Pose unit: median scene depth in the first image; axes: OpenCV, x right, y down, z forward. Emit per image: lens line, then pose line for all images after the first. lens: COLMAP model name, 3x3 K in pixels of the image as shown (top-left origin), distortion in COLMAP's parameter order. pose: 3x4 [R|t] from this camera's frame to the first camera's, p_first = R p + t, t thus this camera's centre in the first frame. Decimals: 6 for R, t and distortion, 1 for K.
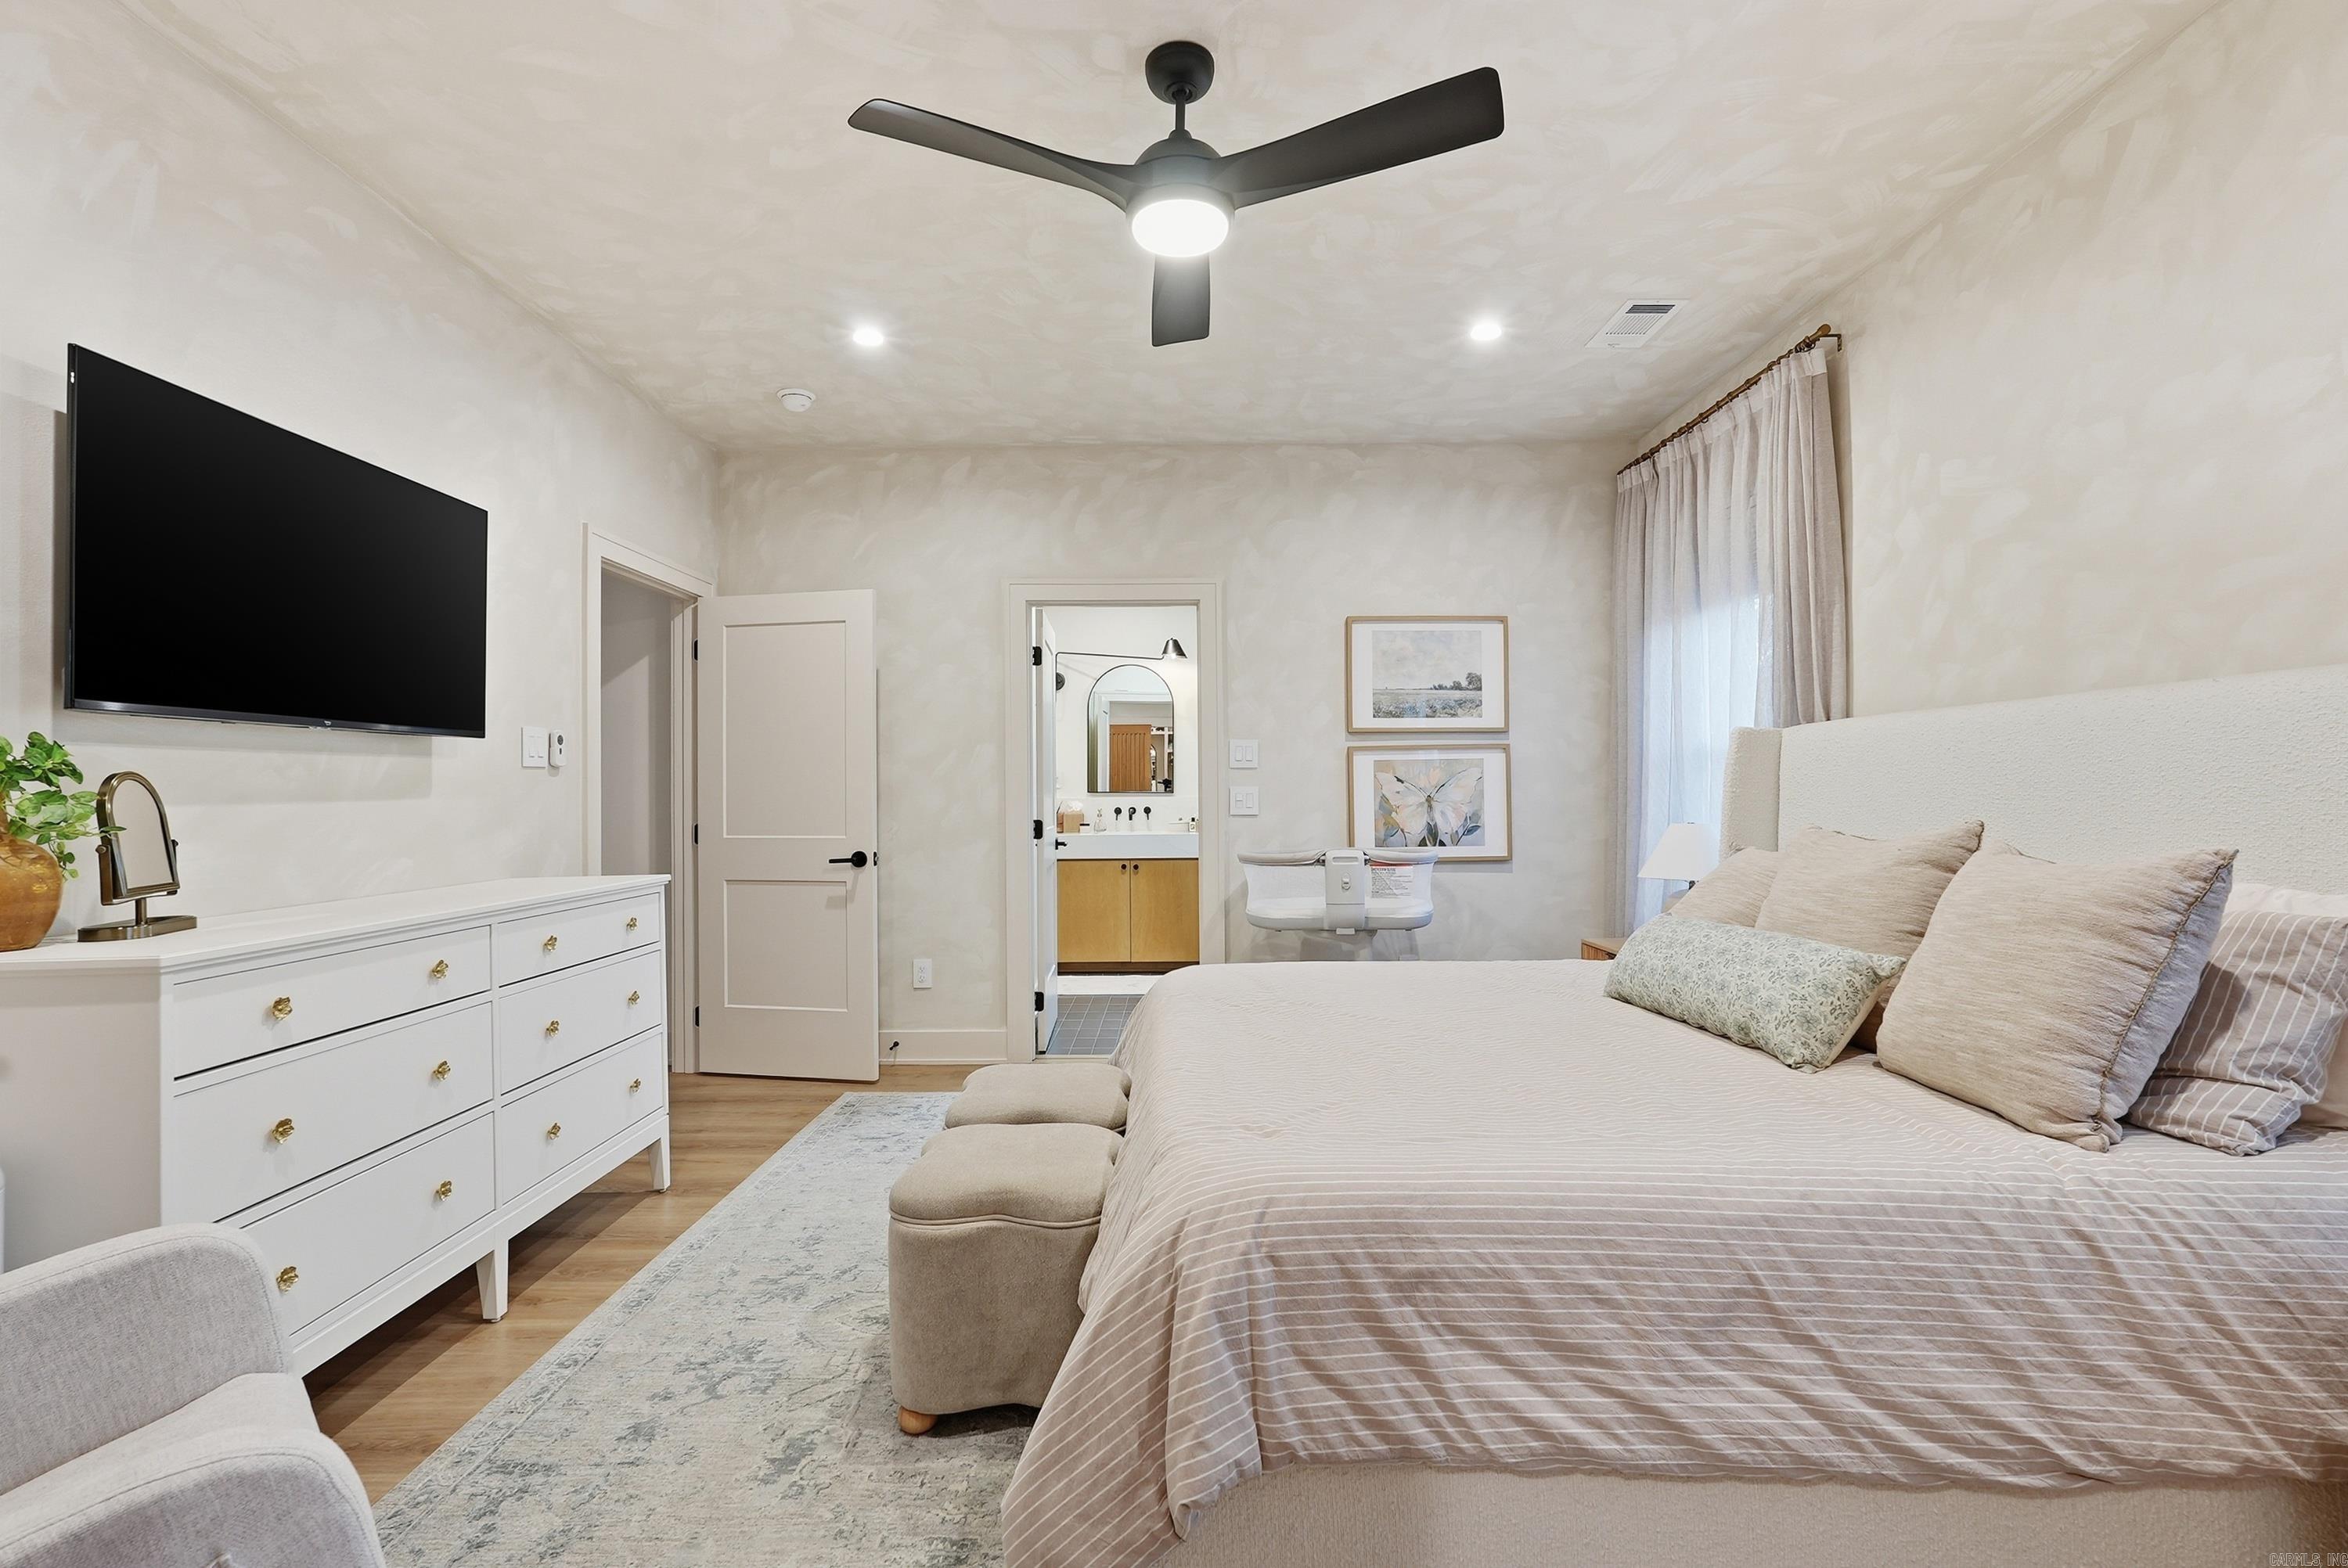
lens RADIAL K [[1033.5, 0, 1174.0], [0, 1033.5, 784.0], [0, 0, 1]] dist [-0.021288, 0.011994]
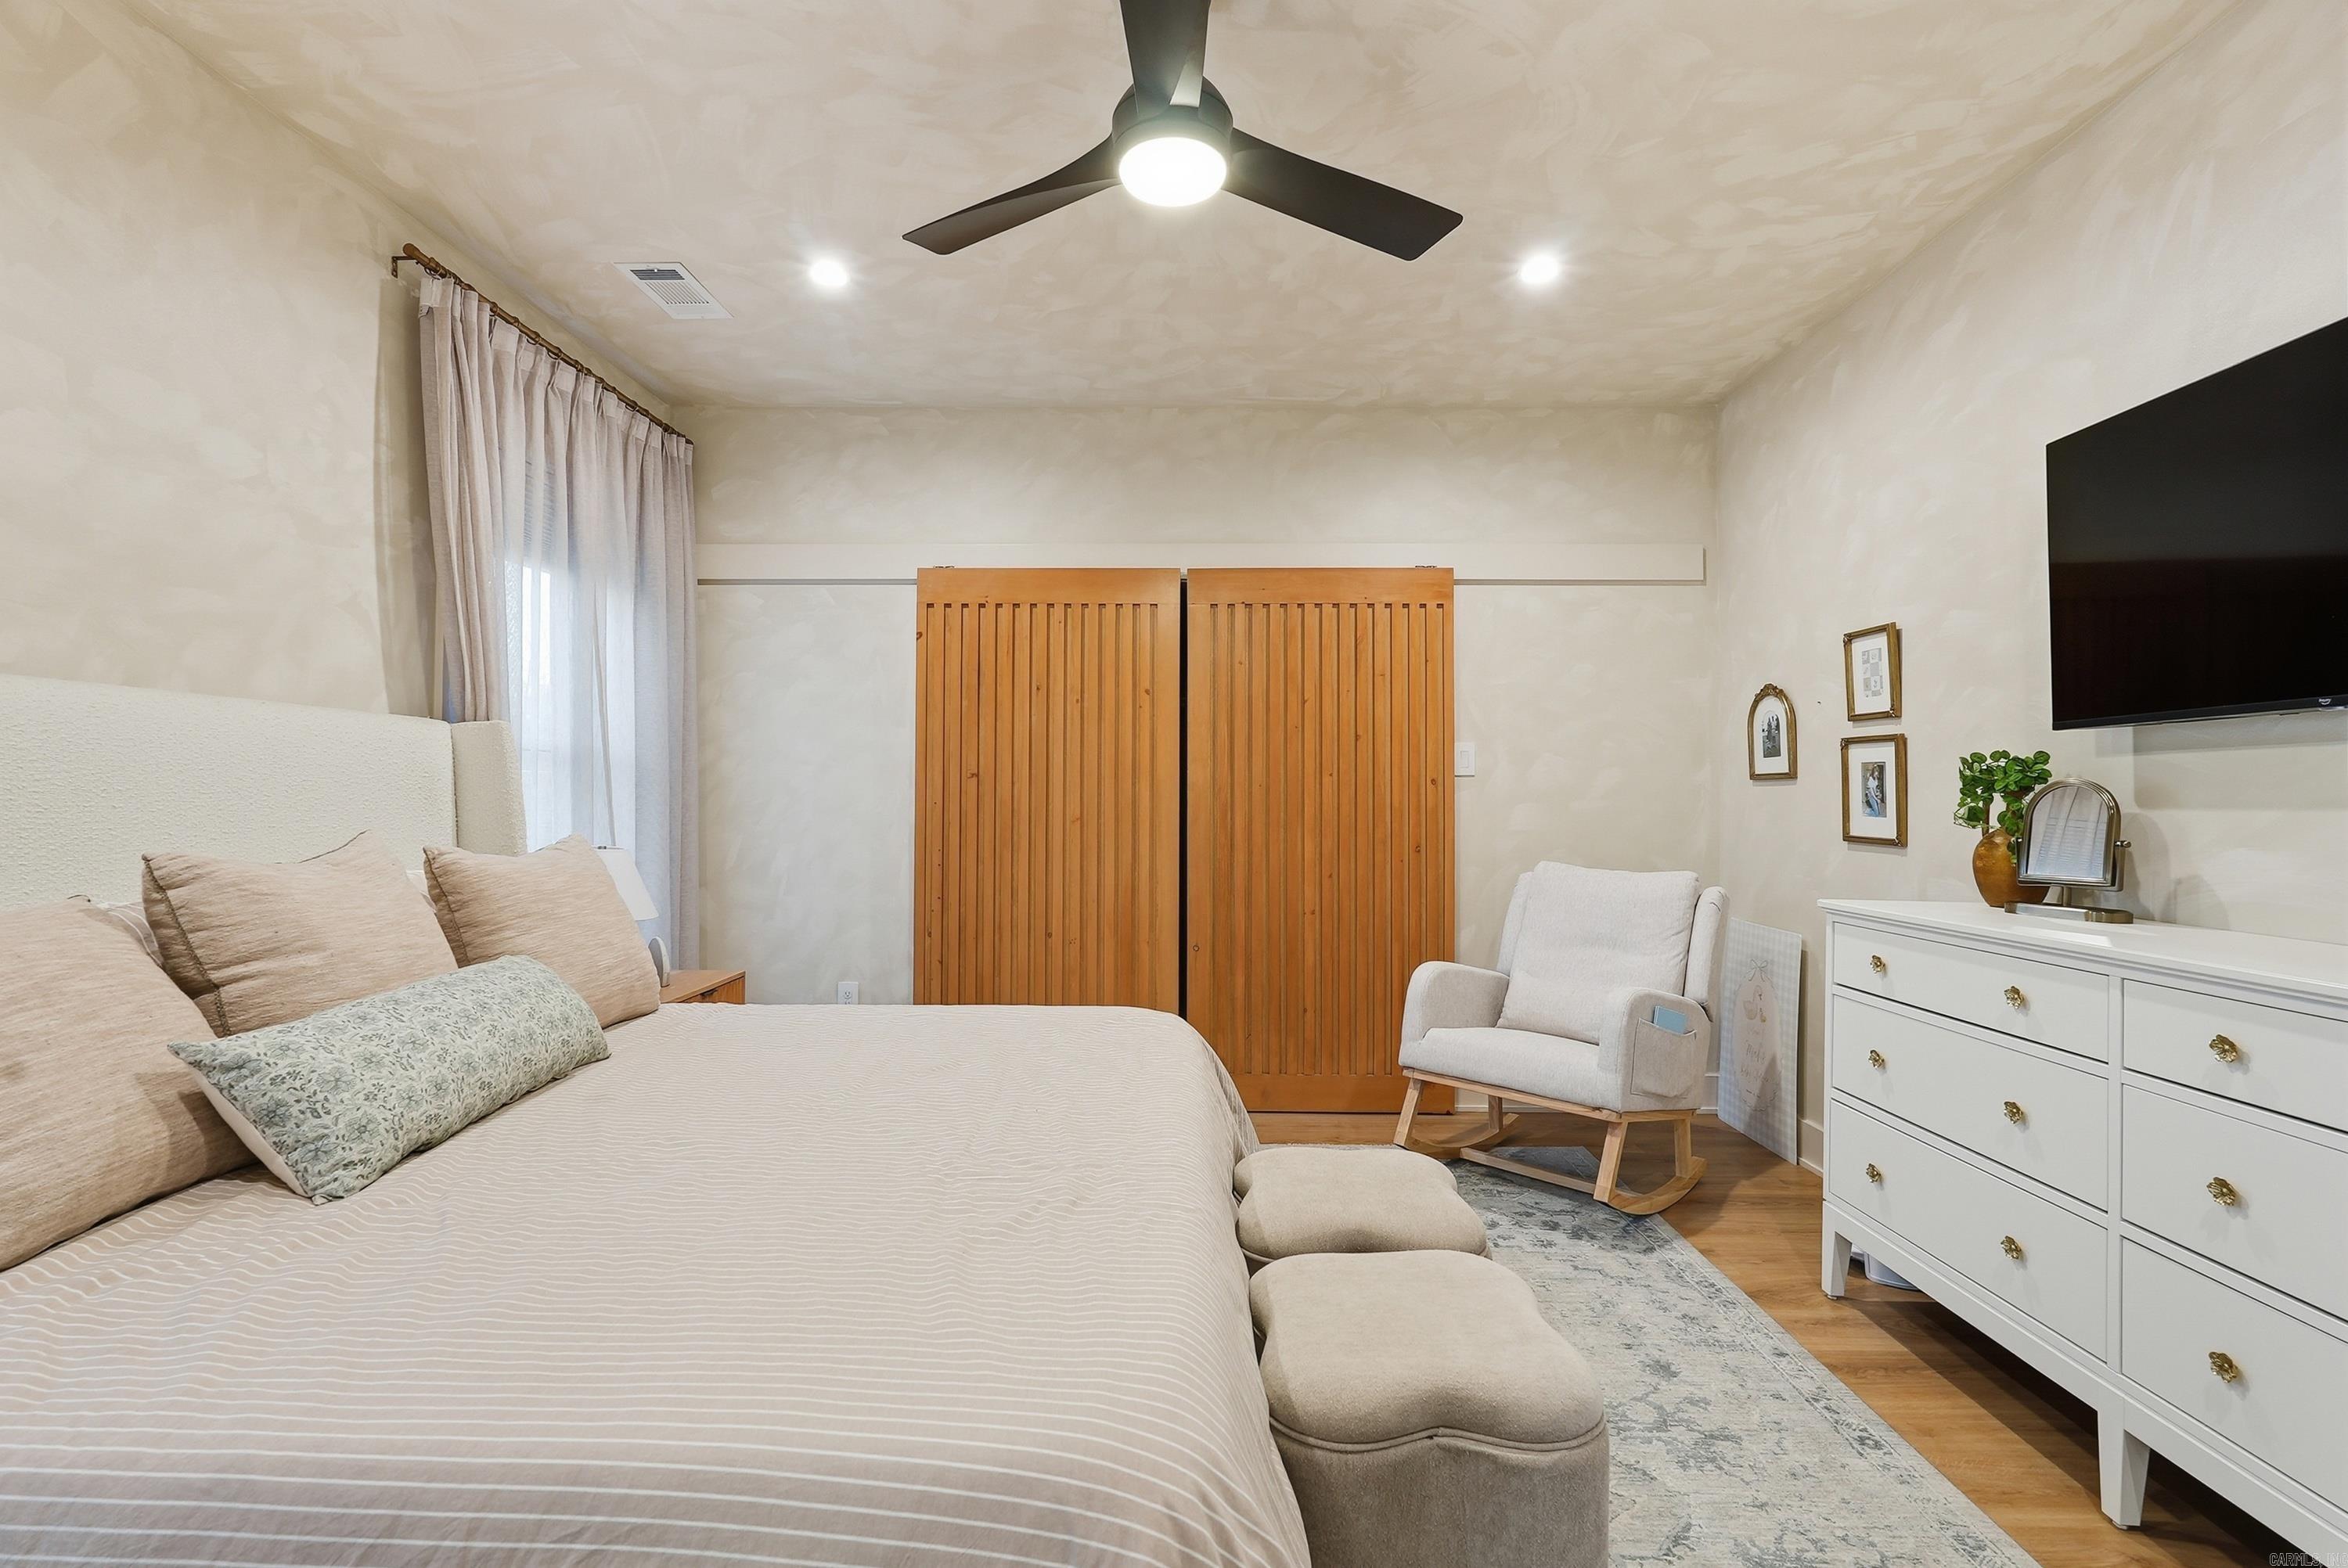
lens RADIAL K [[1073.6, 0, 1174.5], [0, 1073.6, 801.9], [0, 0, 1]] dist [-0.017230, 0.009608]
pose [[-0.999671, 0.002825, 0.025495, -0.017294], [0.002755, 0.999992, -0.002775, 0.013958], [-0.025503, -0.002704, -0.999671, 1.897102]]
